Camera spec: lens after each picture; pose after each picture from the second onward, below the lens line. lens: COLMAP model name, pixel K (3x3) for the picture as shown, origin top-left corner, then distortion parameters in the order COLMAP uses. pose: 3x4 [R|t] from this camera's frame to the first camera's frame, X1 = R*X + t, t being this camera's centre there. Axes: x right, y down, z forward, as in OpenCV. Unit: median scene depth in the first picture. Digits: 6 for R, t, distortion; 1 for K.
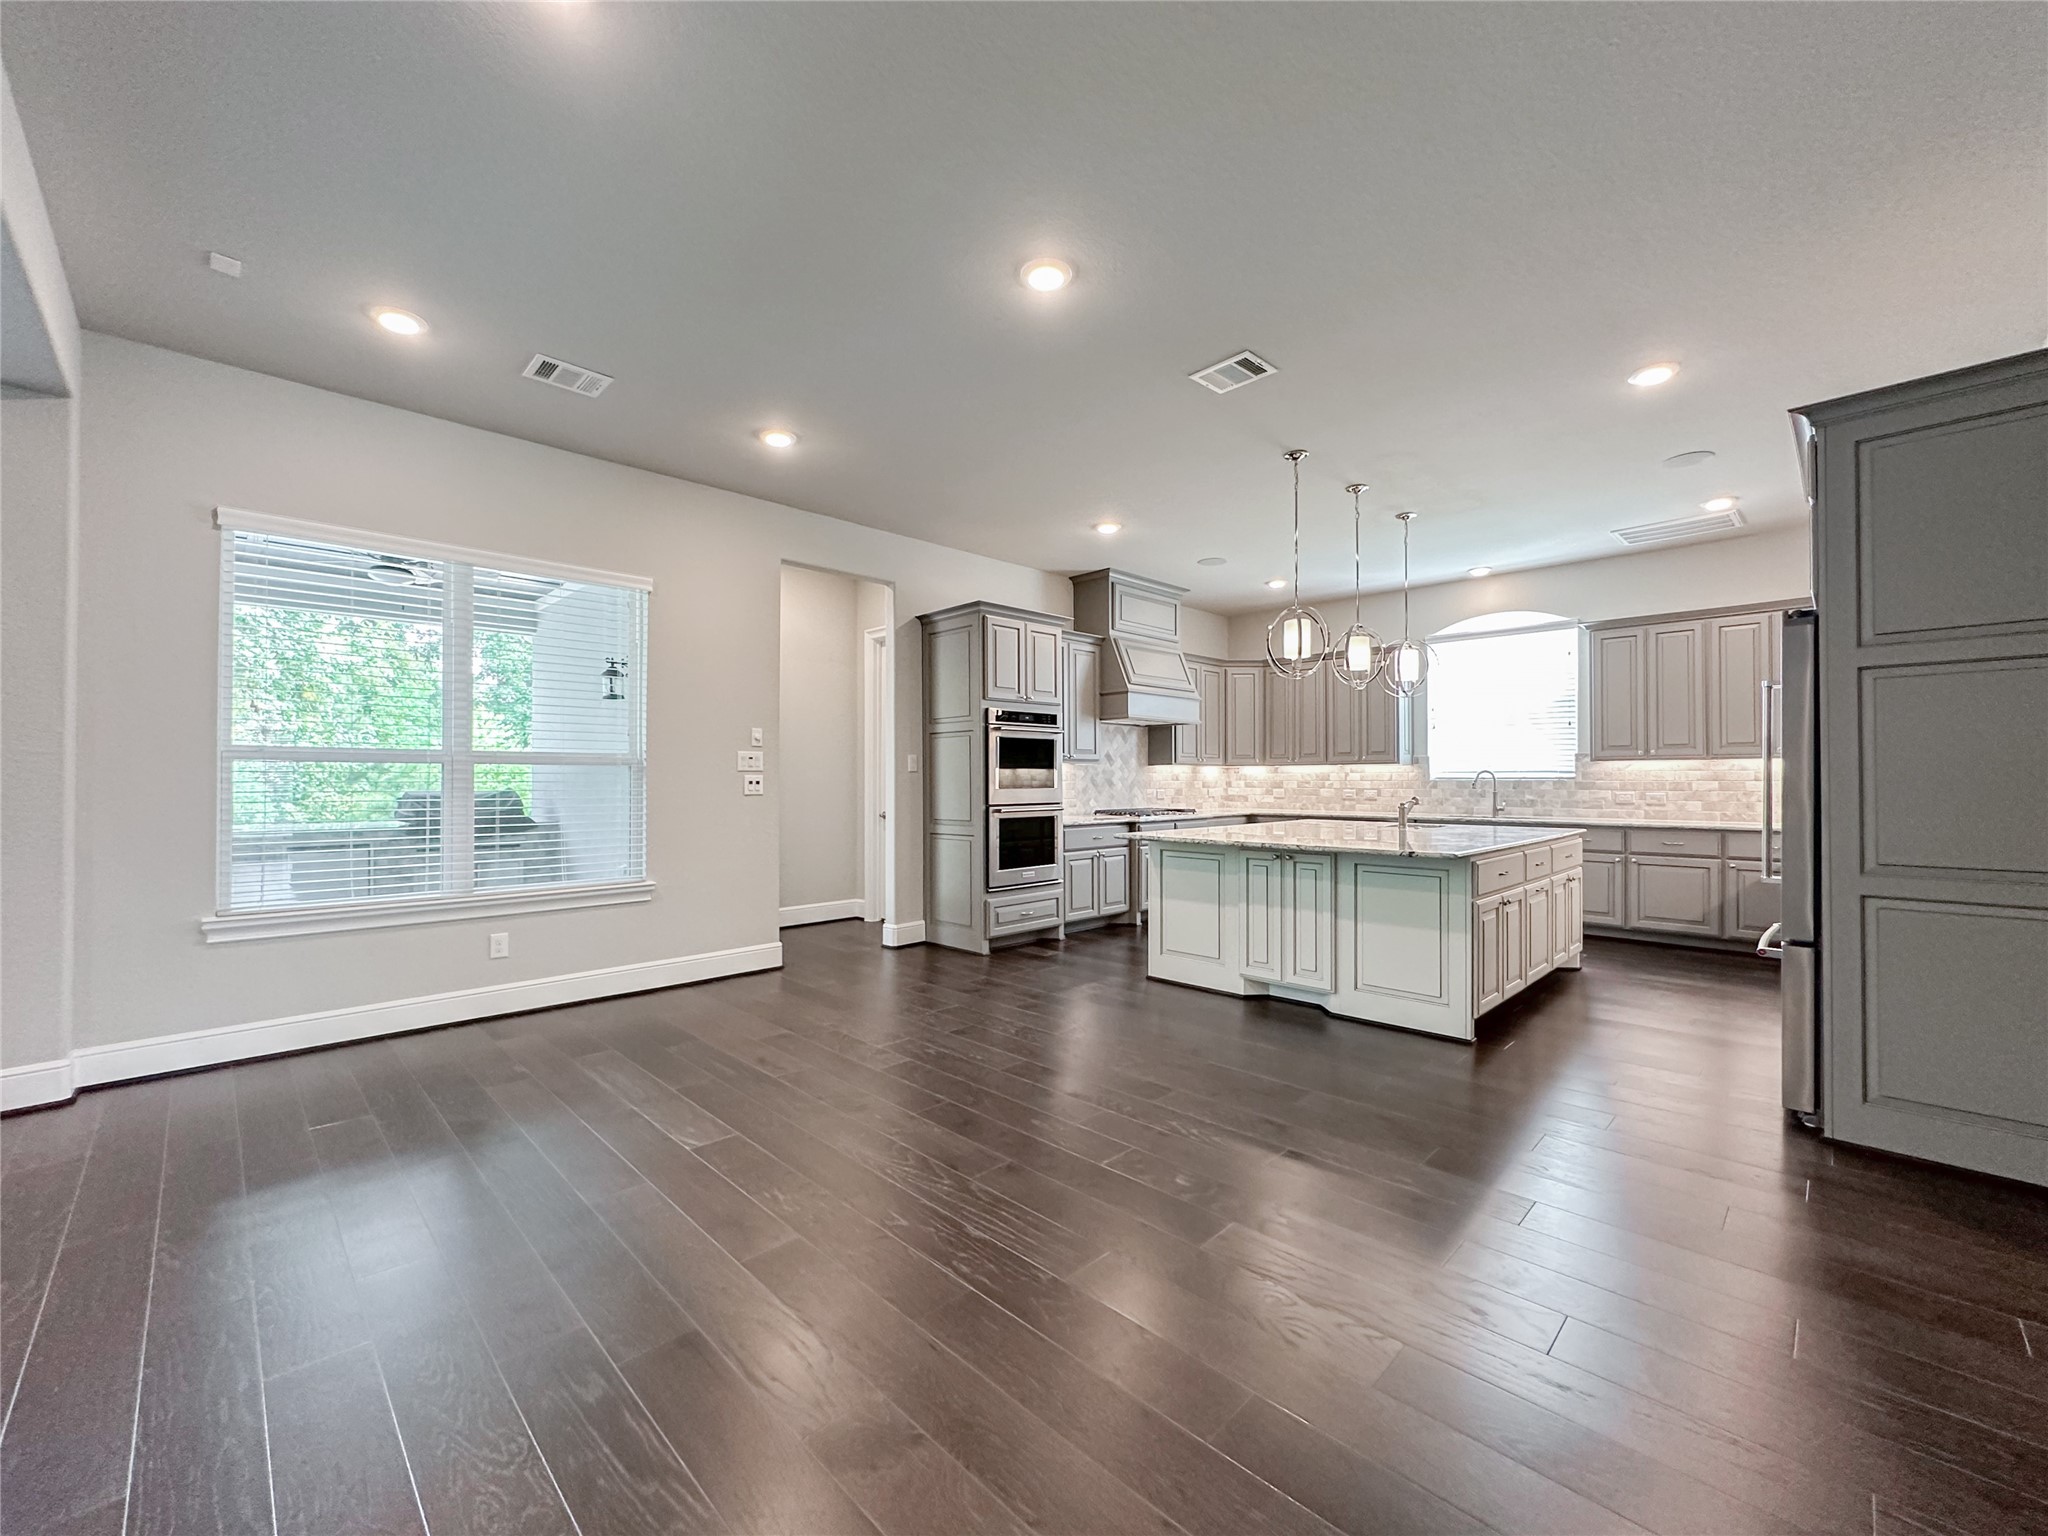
lens RADIAL K [[826.0, 0, 1024.0], [0, 826.0, 768.0], [0, 0, 1]] dist [-0.014450, -0.000095]
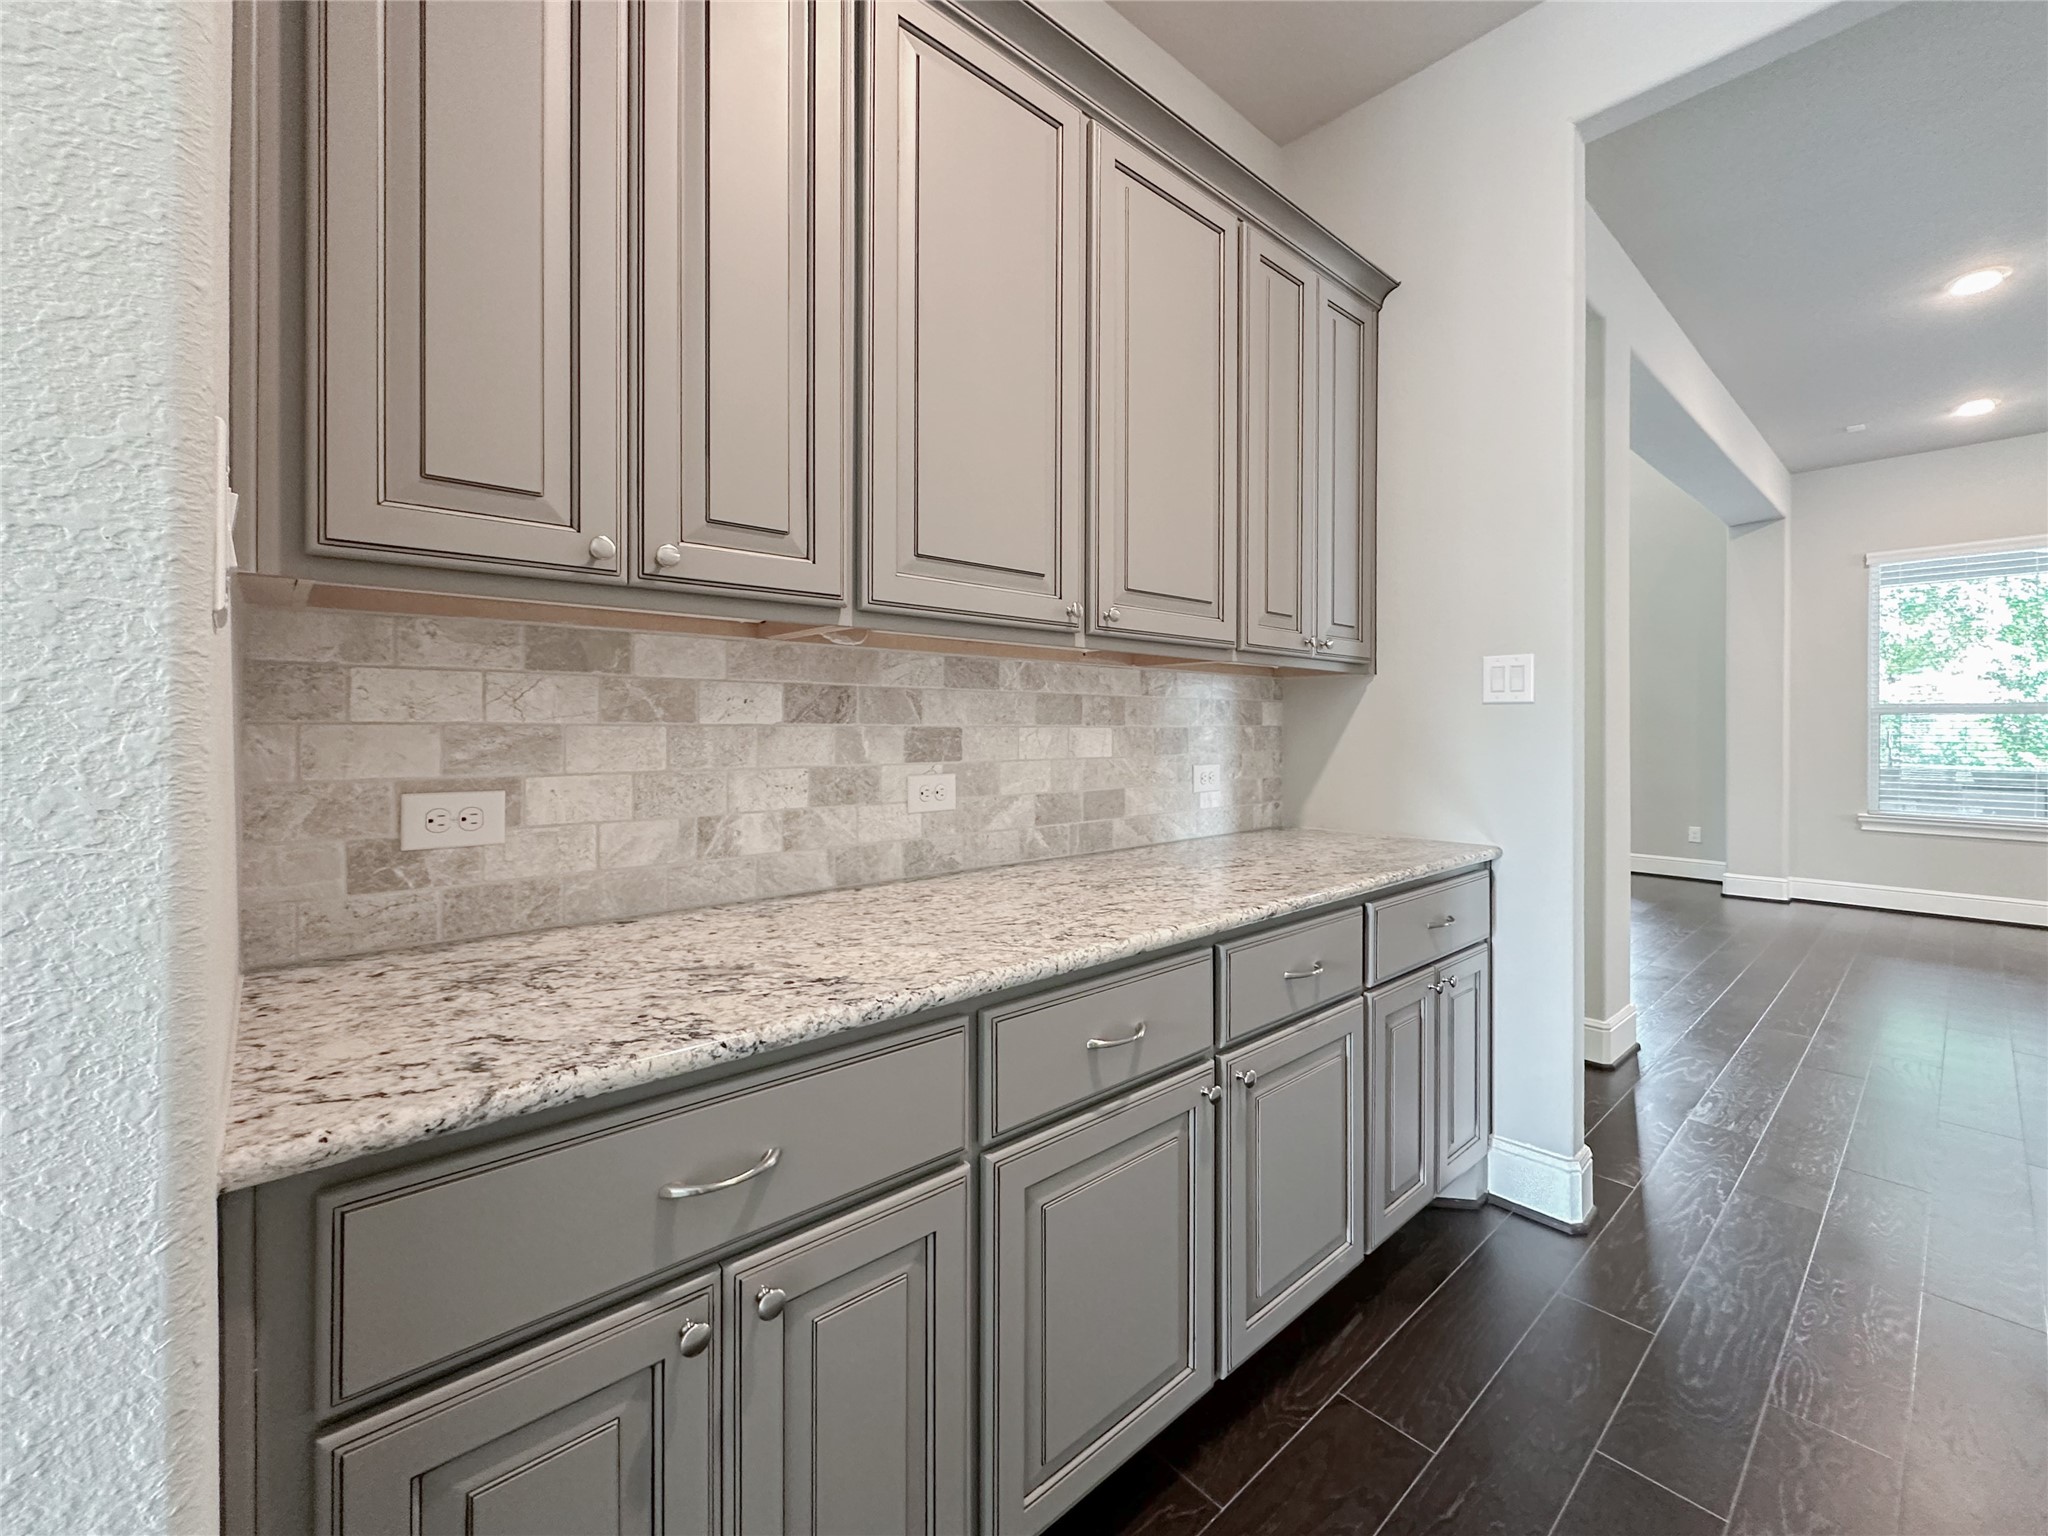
lens RADIAL K [[851.7, 0, 1024.0], [0, 851.7, 768.0], [0, 0, 1]] dist [0.002038, -0.000071]
pose [[-0.053861, 0.031570, -0.998049, 0.821053], [0.026753, 0.999187, 0.030163, 0.002227], [0.998190, -0.025076, -0.054662, -0.605571]]
